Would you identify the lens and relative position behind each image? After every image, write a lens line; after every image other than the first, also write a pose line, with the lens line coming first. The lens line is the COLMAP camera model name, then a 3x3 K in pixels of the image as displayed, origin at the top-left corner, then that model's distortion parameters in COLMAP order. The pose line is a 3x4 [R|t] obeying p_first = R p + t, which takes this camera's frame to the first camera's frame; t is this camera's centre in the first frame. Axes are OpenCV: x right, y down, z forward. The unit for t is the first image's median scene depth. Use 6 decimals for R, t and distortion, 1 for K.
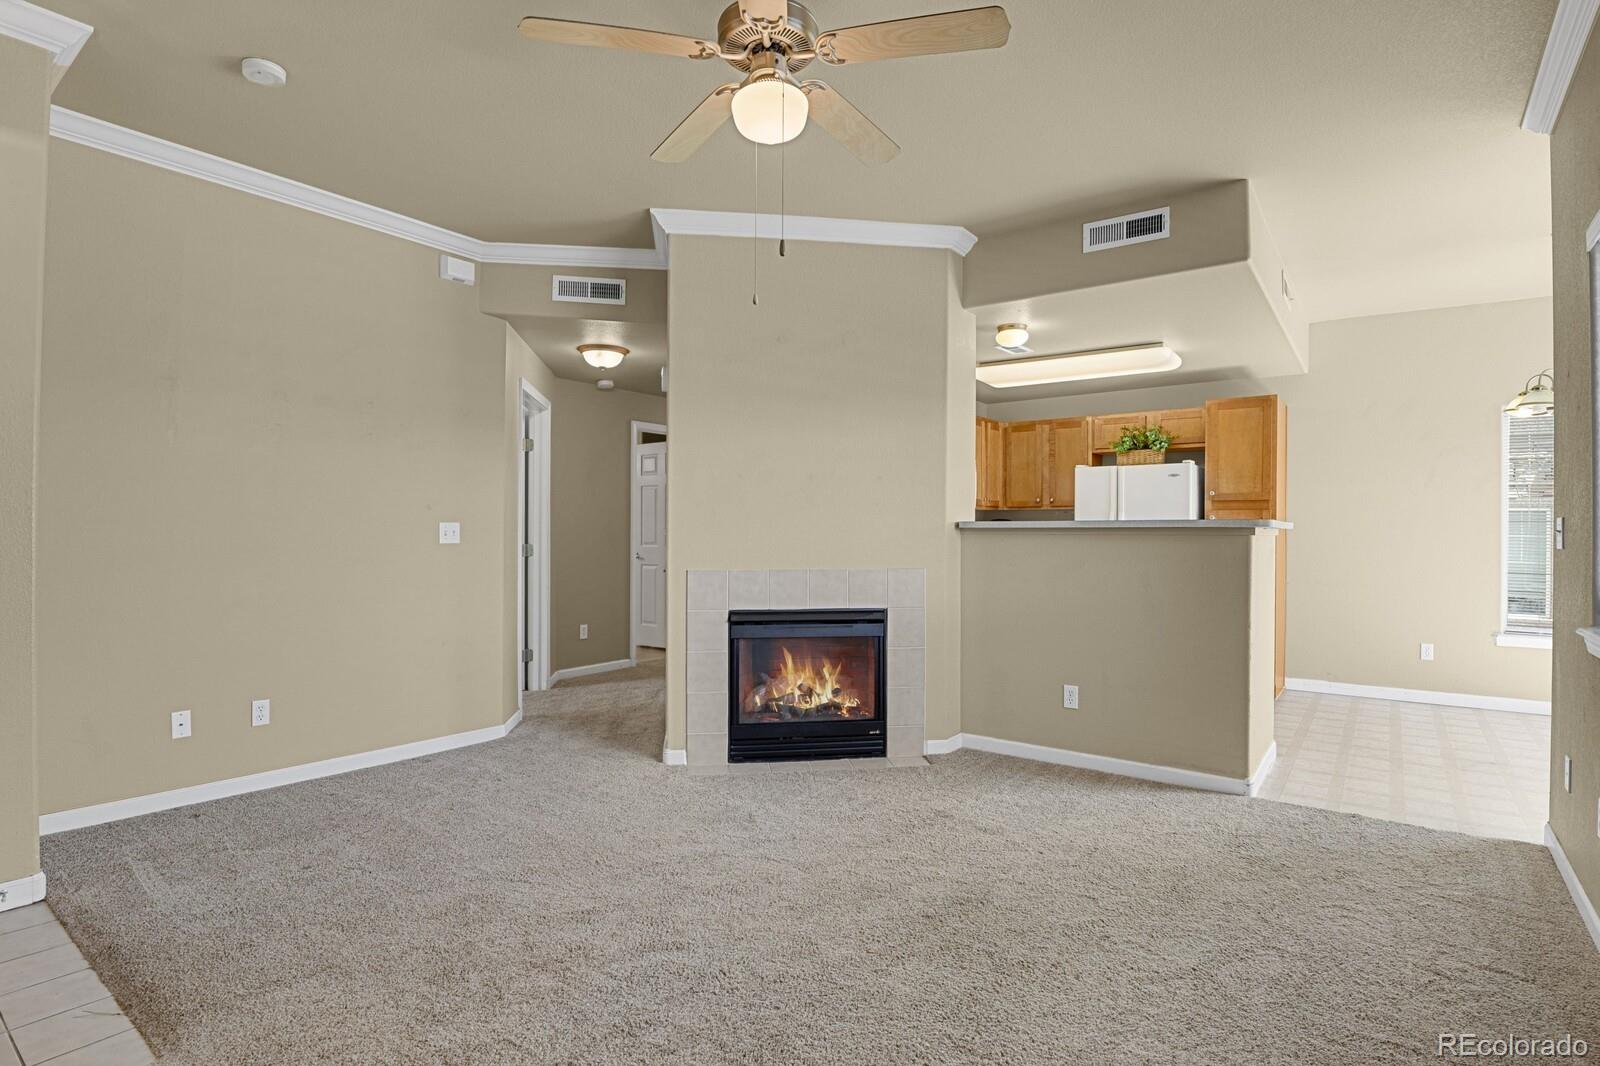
lens RADIAL K [[778.5, 0, 812.6], [0, 778.5, 530.9], [0, 0, 1]] dist [-0.022929, -0.013153]
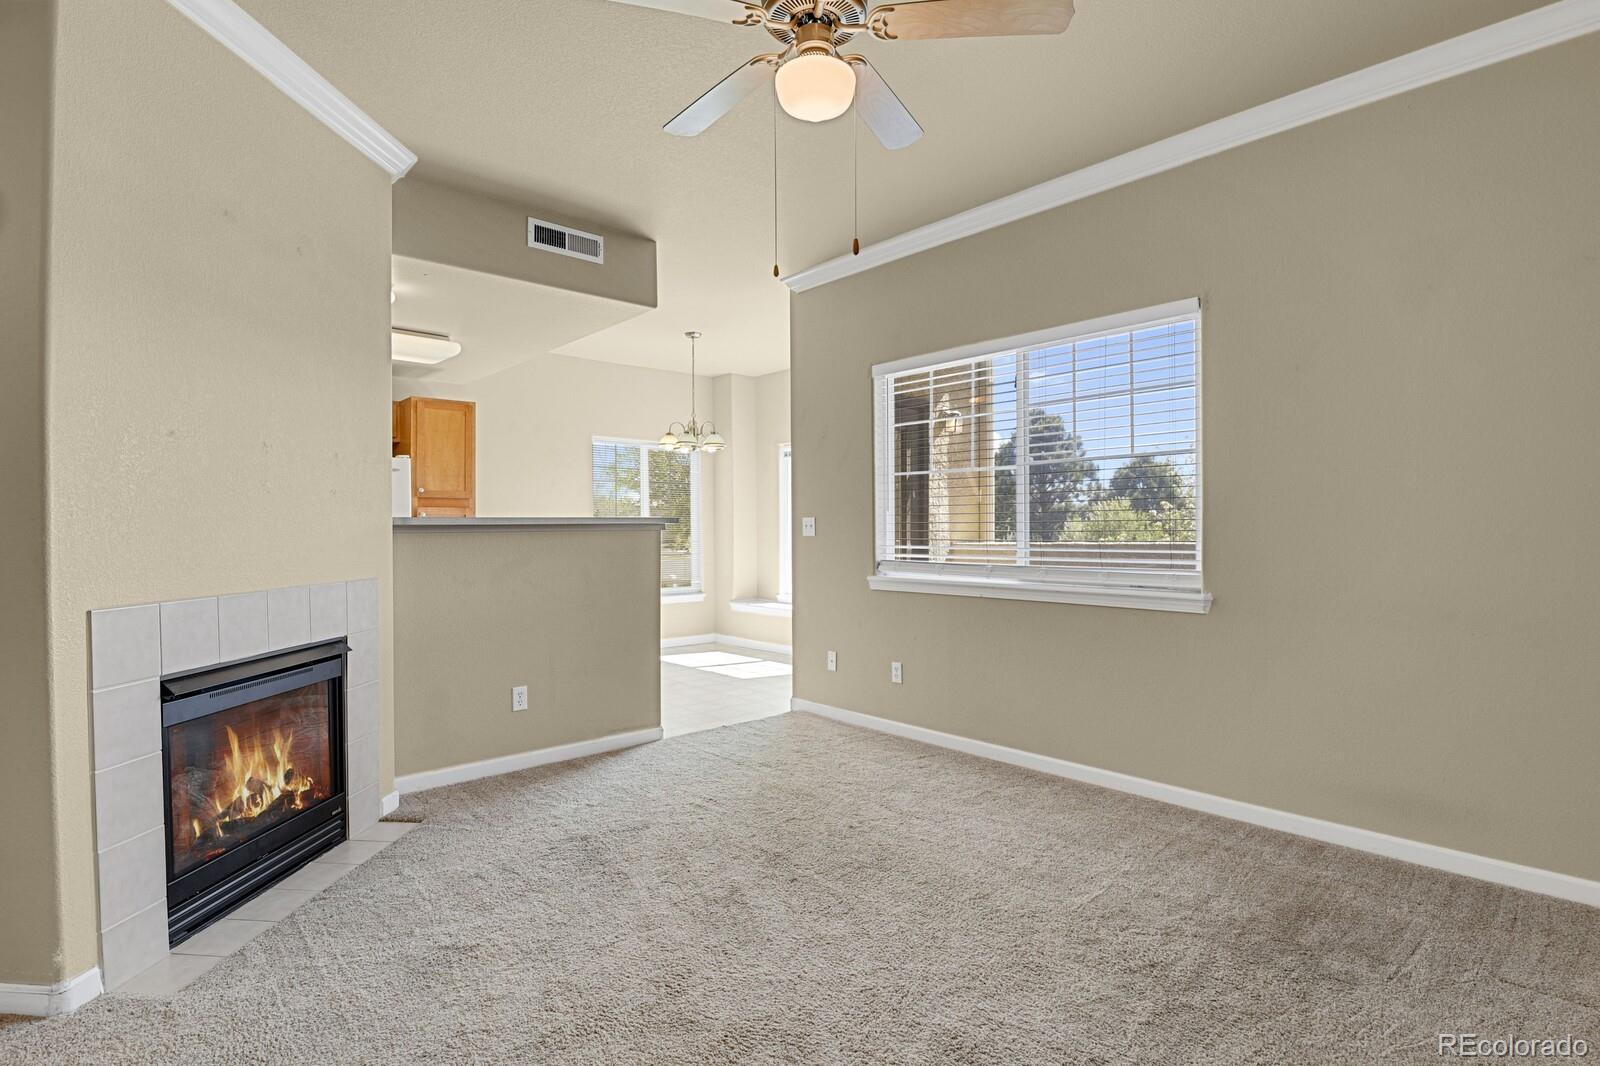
lens RADIAL K [[788.9, 0, 803.1], [0, 788.9, 531.8], [0, 0, 1]] dist [-0.018681, -0.008765]
pose [[0.184764, -0.014297, 0.982679, -0.539468], [0.009933, 0.999870, 0.012680, -0.004029], [-0.982733, 0.007418, 0.184882, 0.447368]]
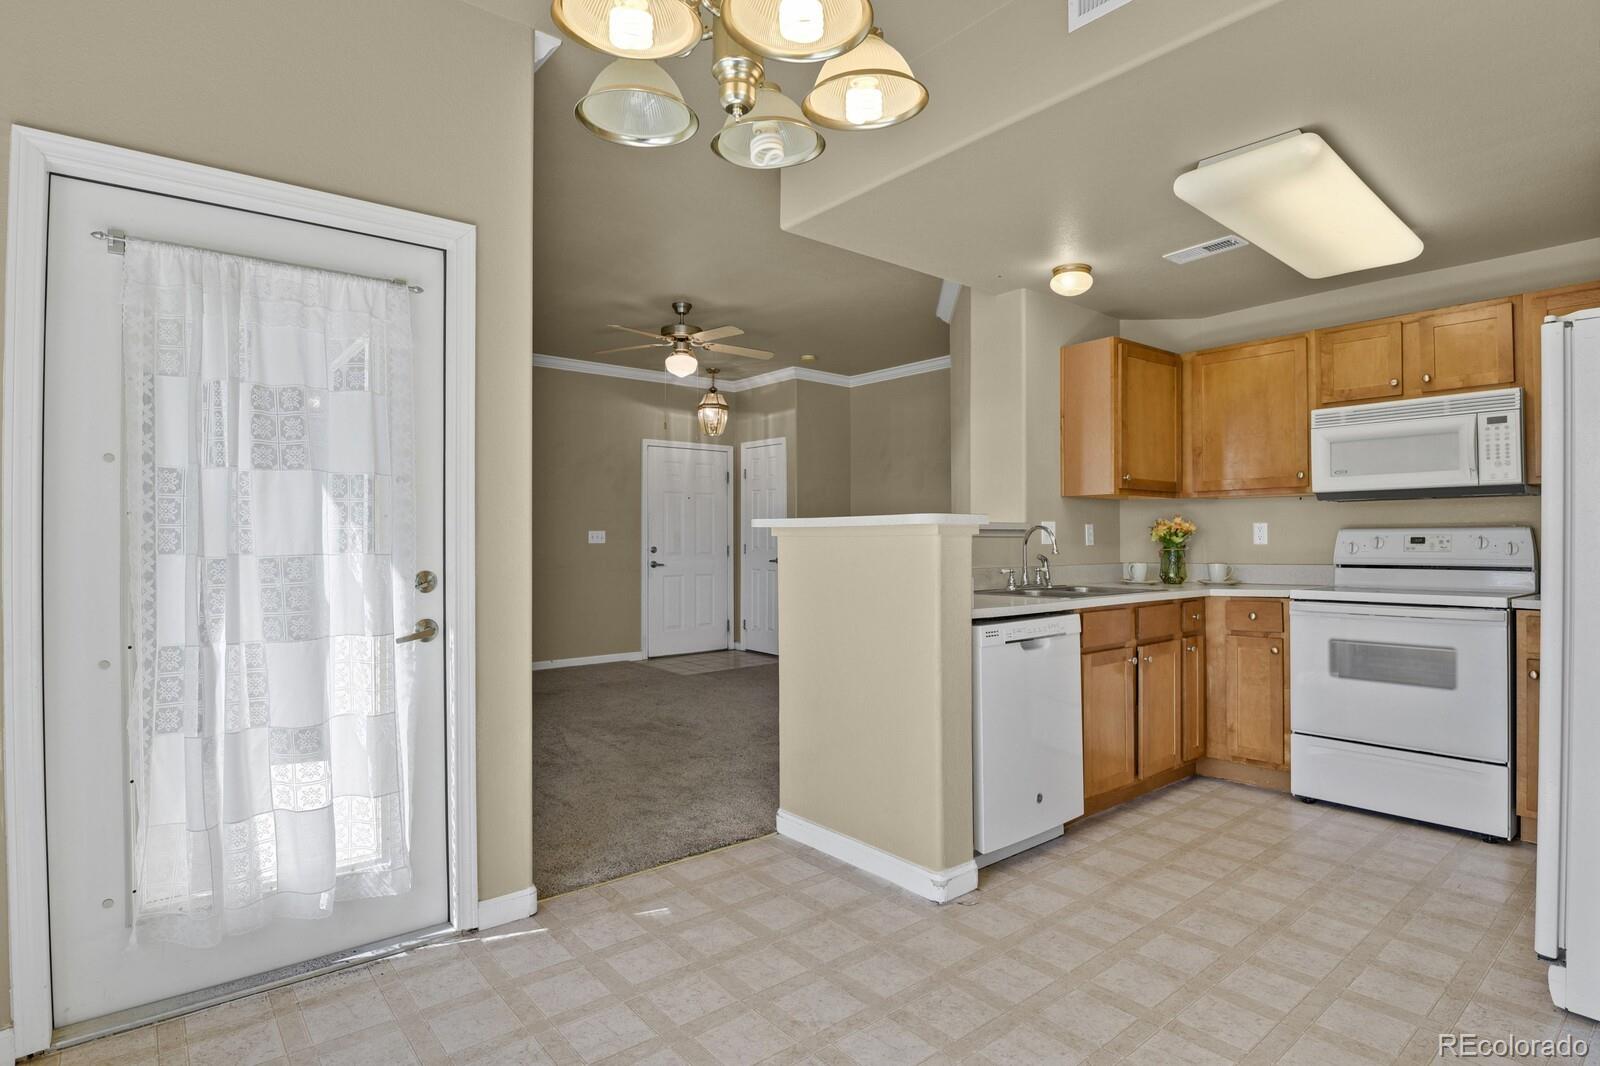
lens RADIAL K [[778.5, 0, 812.6], [0, 778.5, 530.9], [0, 0, 1]] dist [-0.022929, -0.013153]
pose [[-0.223331, -0.015216, -0.974624, 1.155143], [0.002251, 0.999867, -0.016126, 0.013122], [0.974740, -0.005796, -0.223267, 1.018654]]
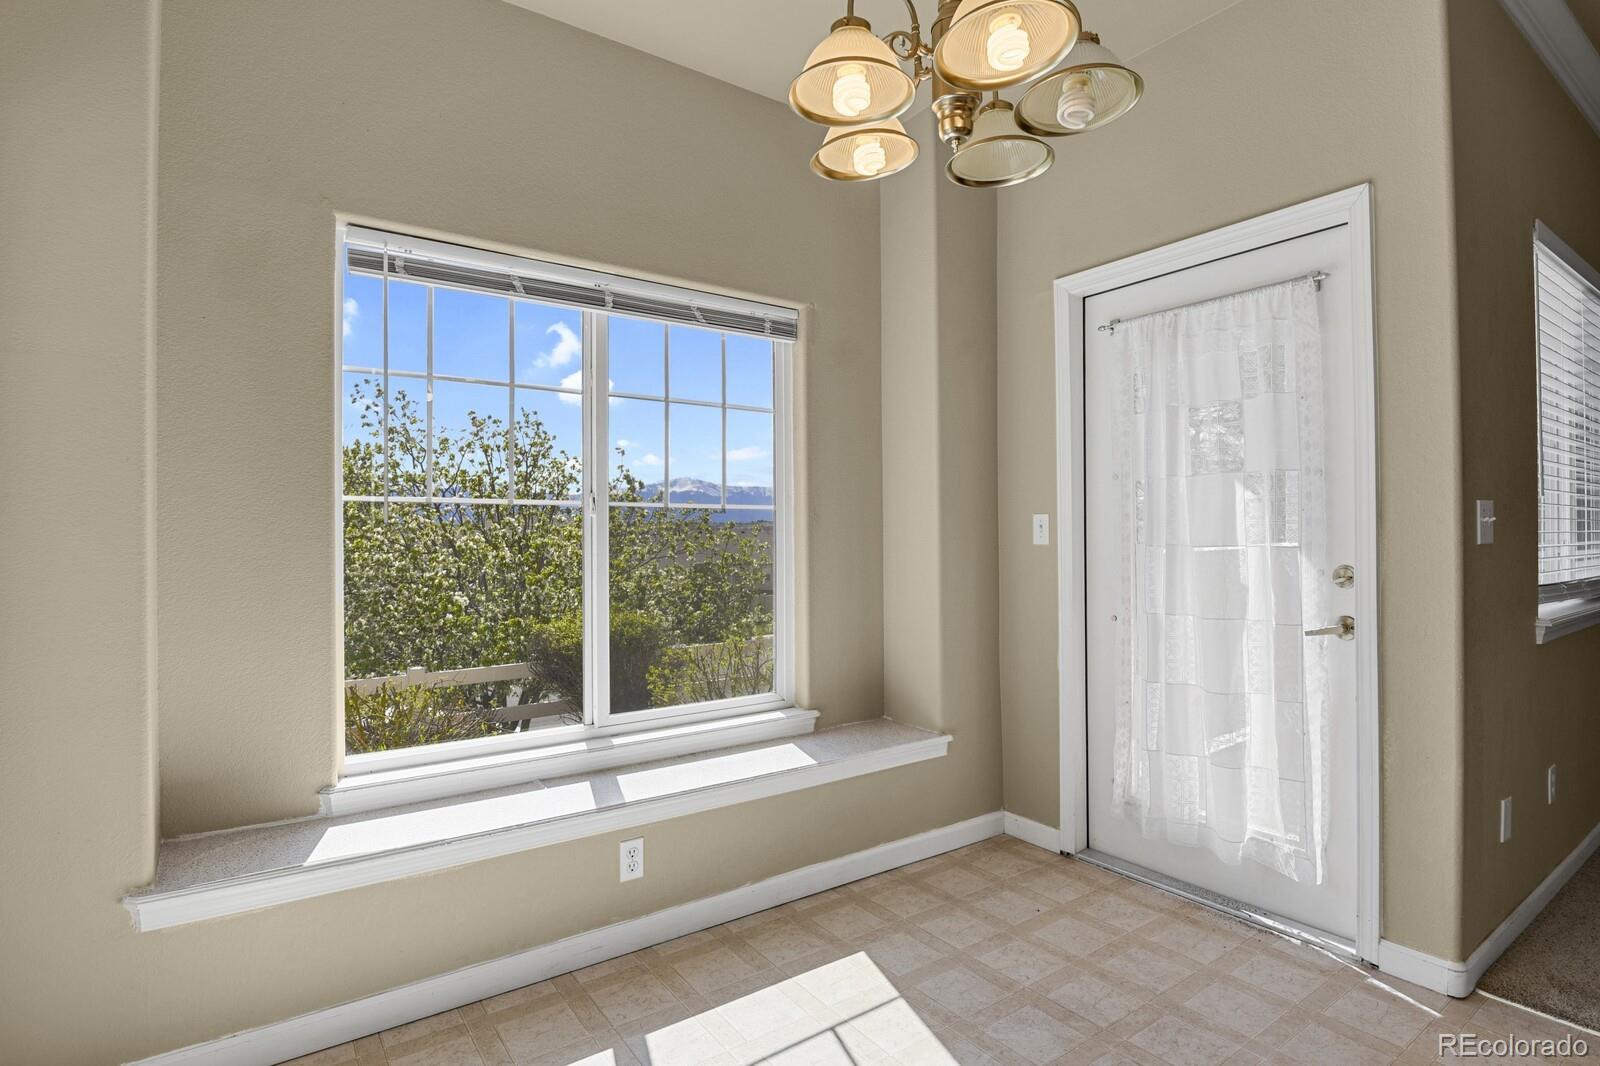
lens RADIAL K [[778.5, 0, 812.6], [0, 778.5, 530.9], [0, 0, 1]] dist [-0.022929, -0.013153]
pose [[-0.957678, -0.000226, 0.287843, 0.892679], [-0.000817, 0.999998, -0.001931, 0.010277], [-0.287842, -0.002085, -0.957676, 1.215596]]
